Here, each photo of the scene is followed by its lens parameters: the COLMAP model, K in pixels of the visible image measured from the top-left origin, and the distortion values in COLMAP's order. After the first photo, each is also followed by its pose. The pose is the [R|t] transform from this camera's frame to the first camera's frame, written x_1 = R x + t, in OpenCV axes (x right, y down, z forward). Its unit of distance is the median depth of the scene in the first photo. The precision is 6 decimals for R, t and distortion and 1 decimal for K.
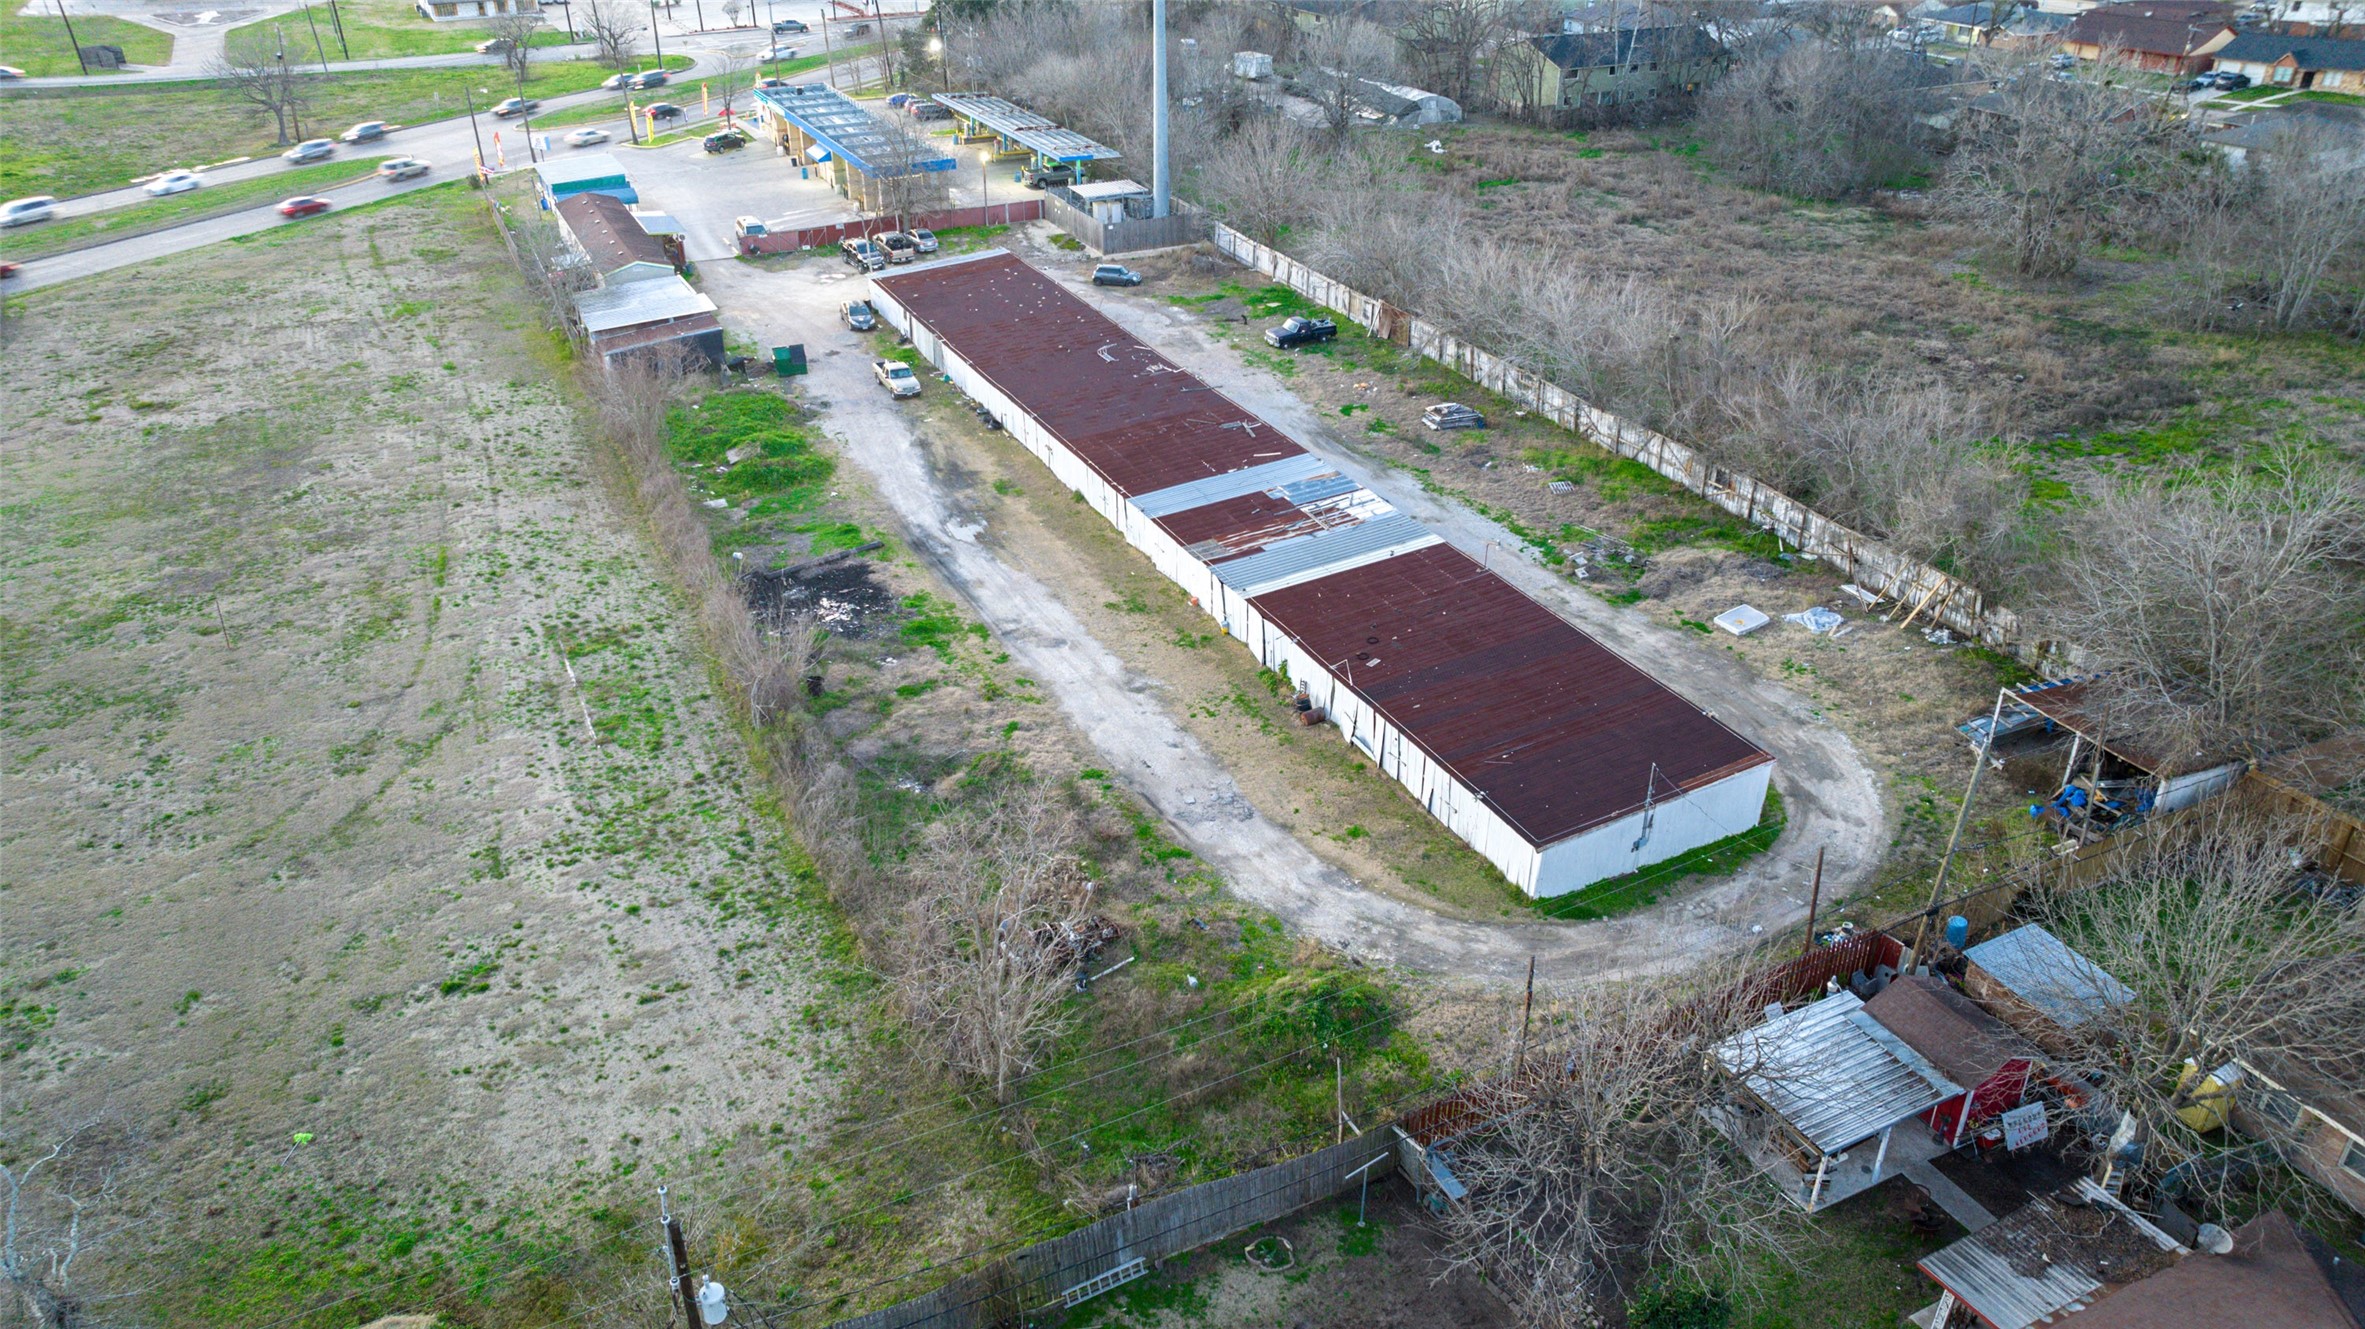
lens RADIAL K [[1656.9, 0, 1182.5], [0, 1656.9, 664.5], [0, 0, 1]] dist [-0.017082, -0.004161]
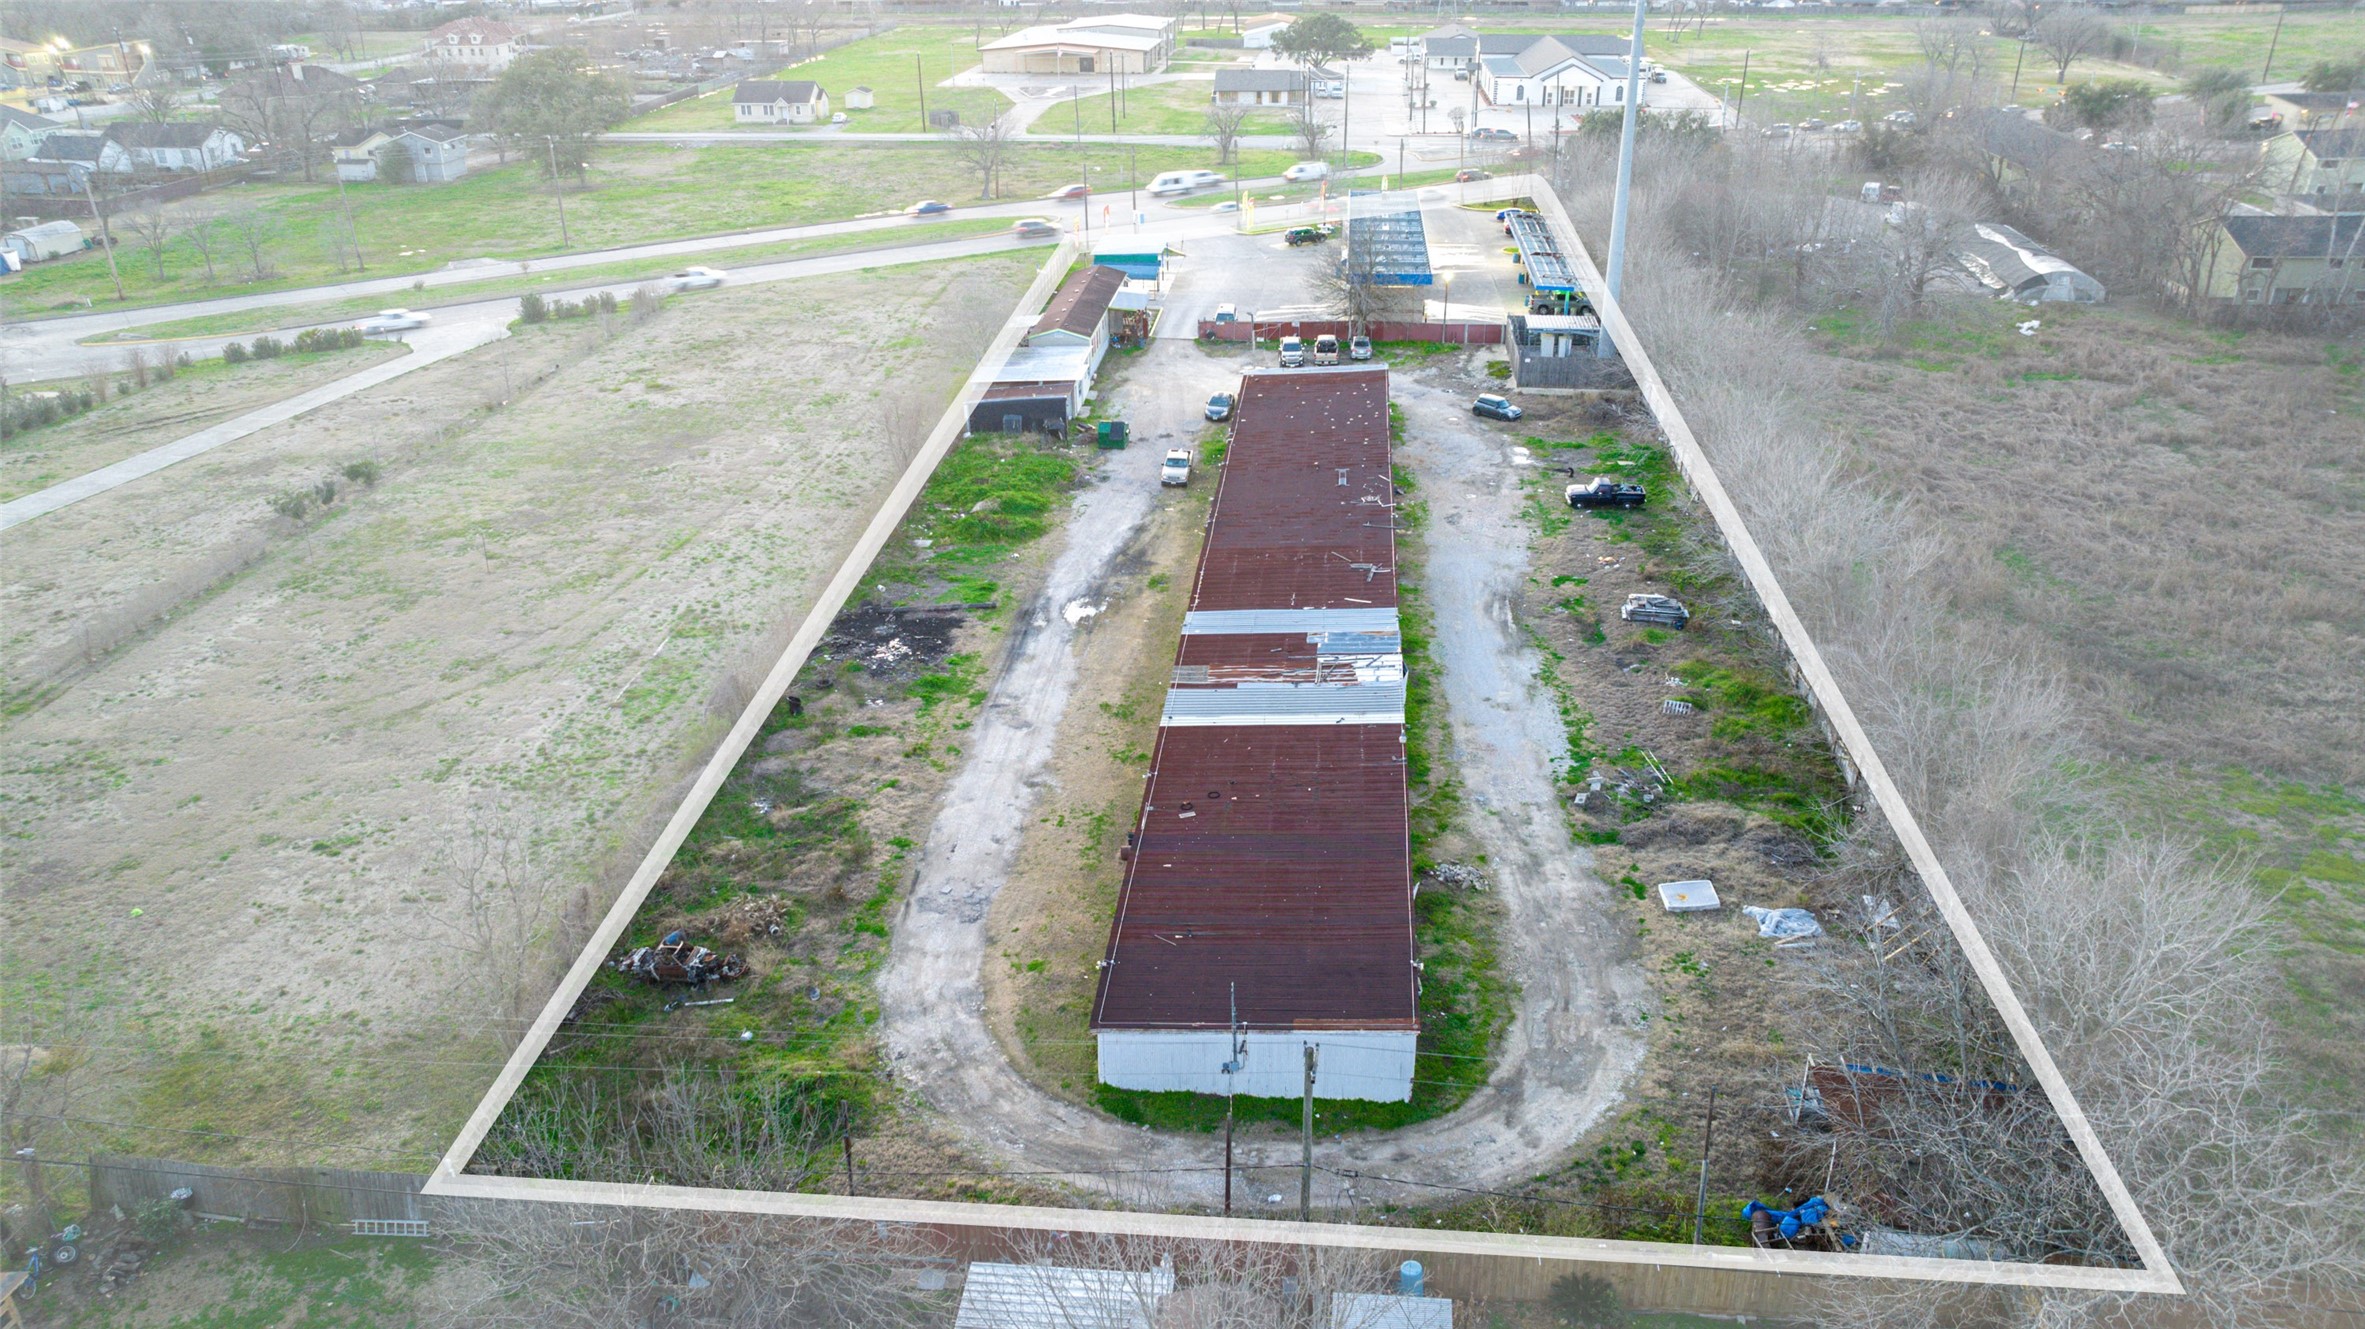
lens RADIAL K [[1657.7, 0, 1186.5], [0, 1657.7, 665.0], [0, 0, 1]] dist [-0.015159, -0.001386]
pose [[0.851444, 0.225172, -0.473645, 0.461456], [-0.251062, 0.967931, 0.008837, -0.078748], [0.460446, 0.111390, 0.880671, 0.112329]]
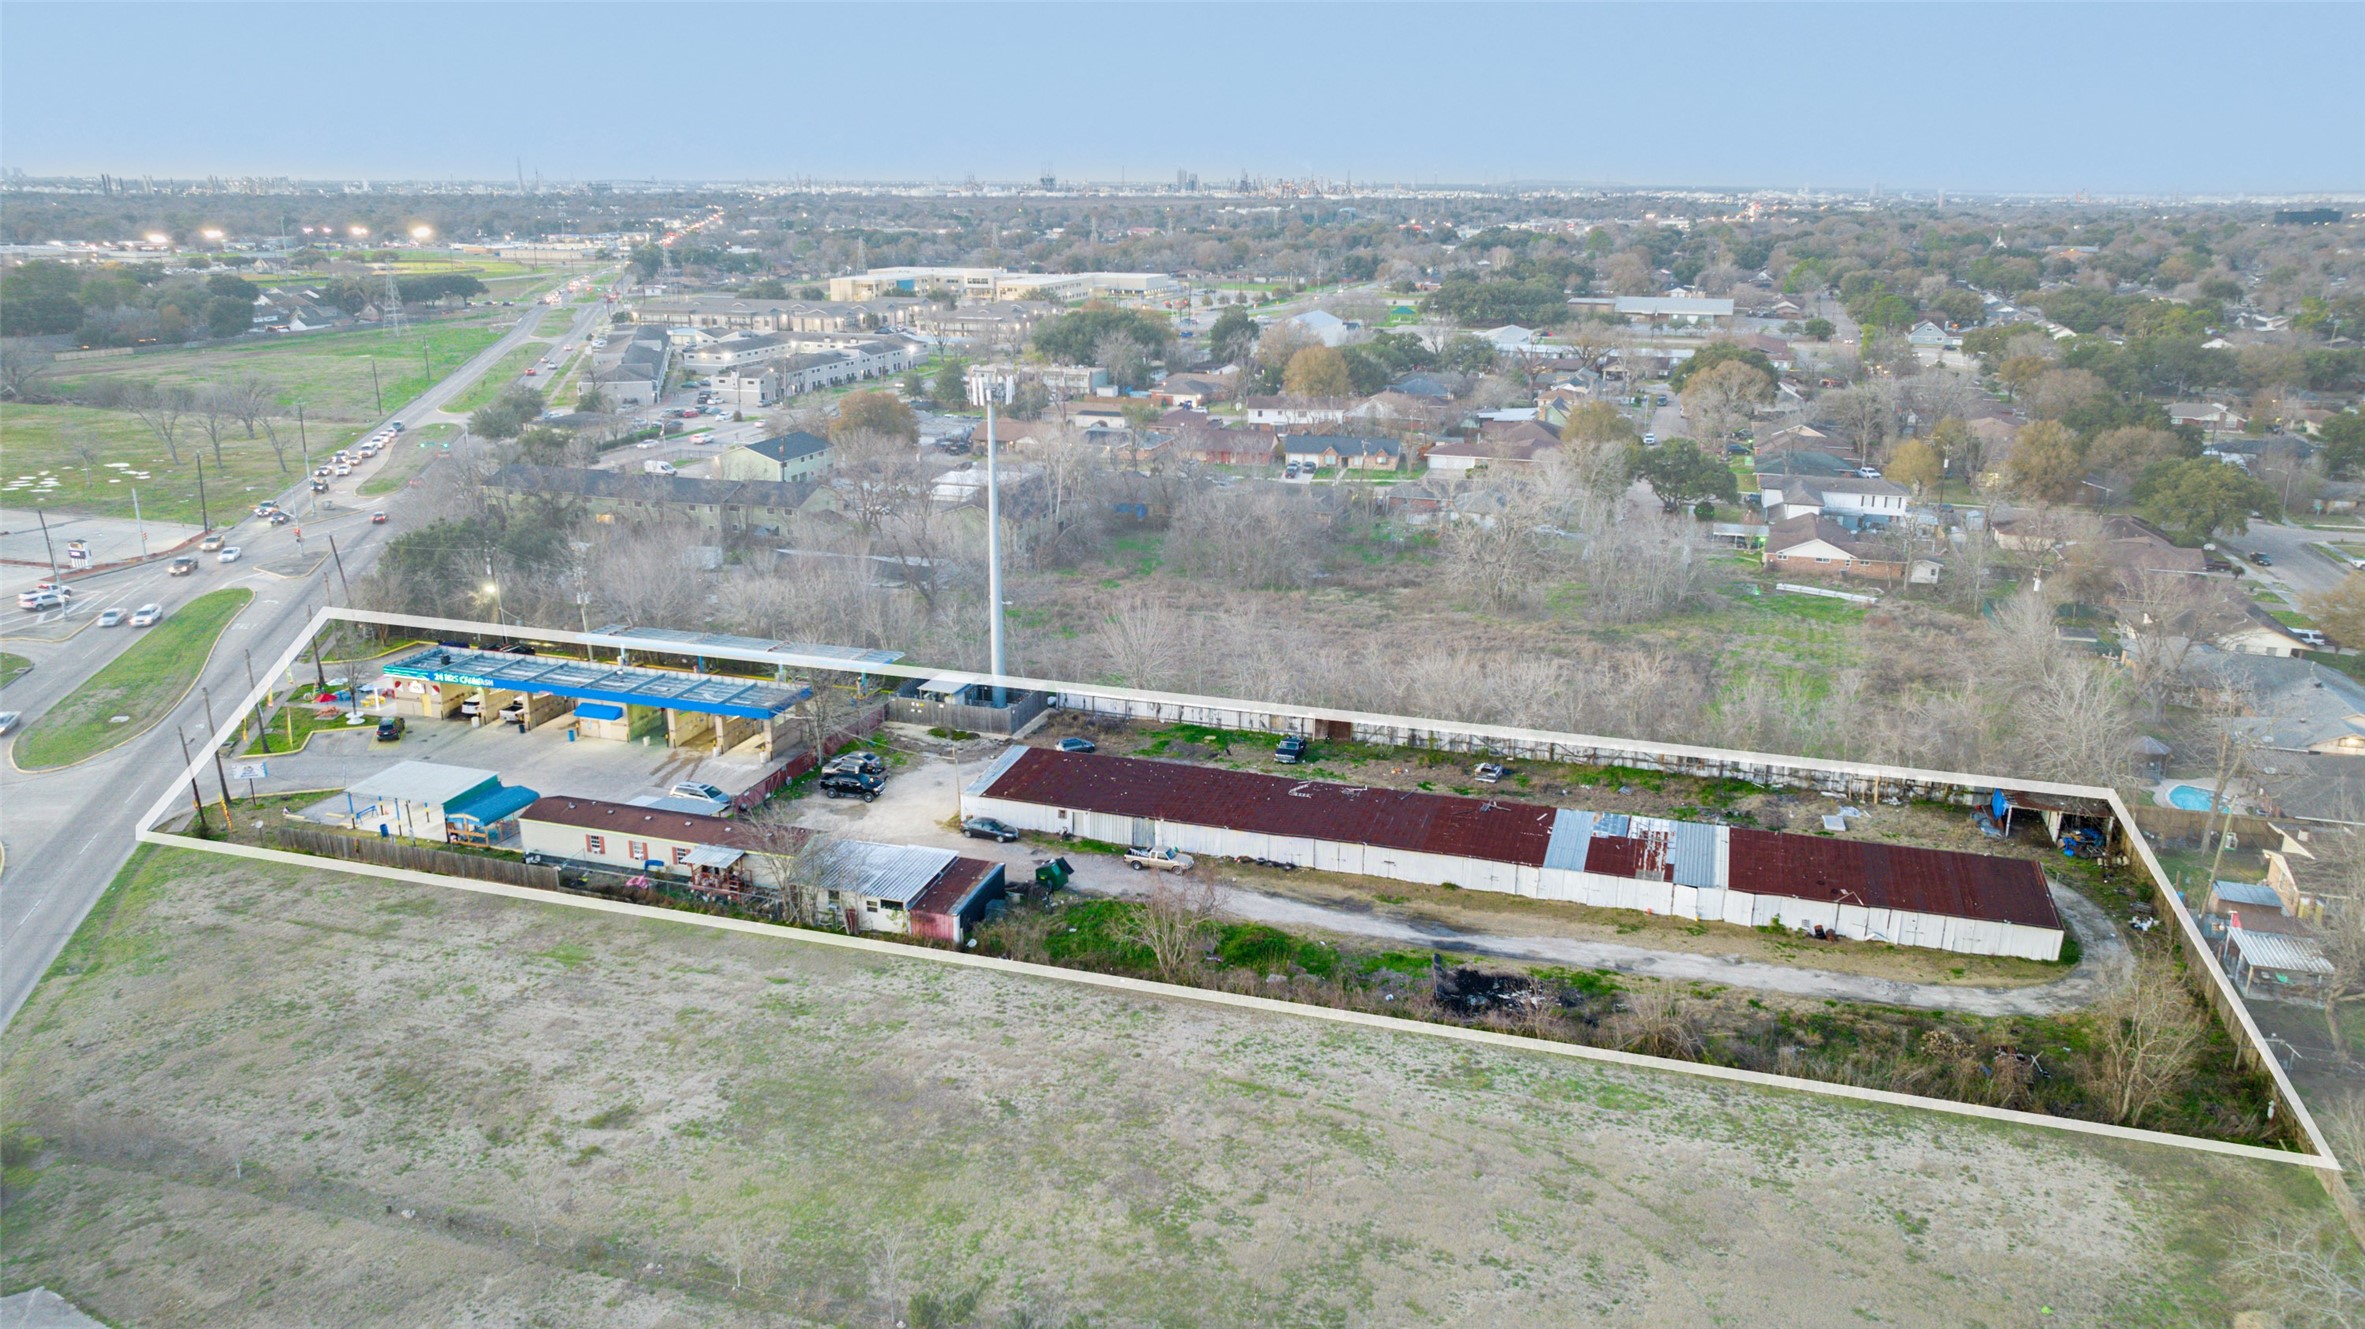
lens RADIAL K [[1656.9, 0, 1182.5], [0, 1656.9, 664.5], [0, 0, 1]] dist [-0.017082, -0.004161]
pose [[0.694794, -0.196313, 0.691897, -1.217803], [0.342322, 0.936332, -0.078088, -0.262624], [-0.632516, 0.291107, 0.717761, 0.129474]]
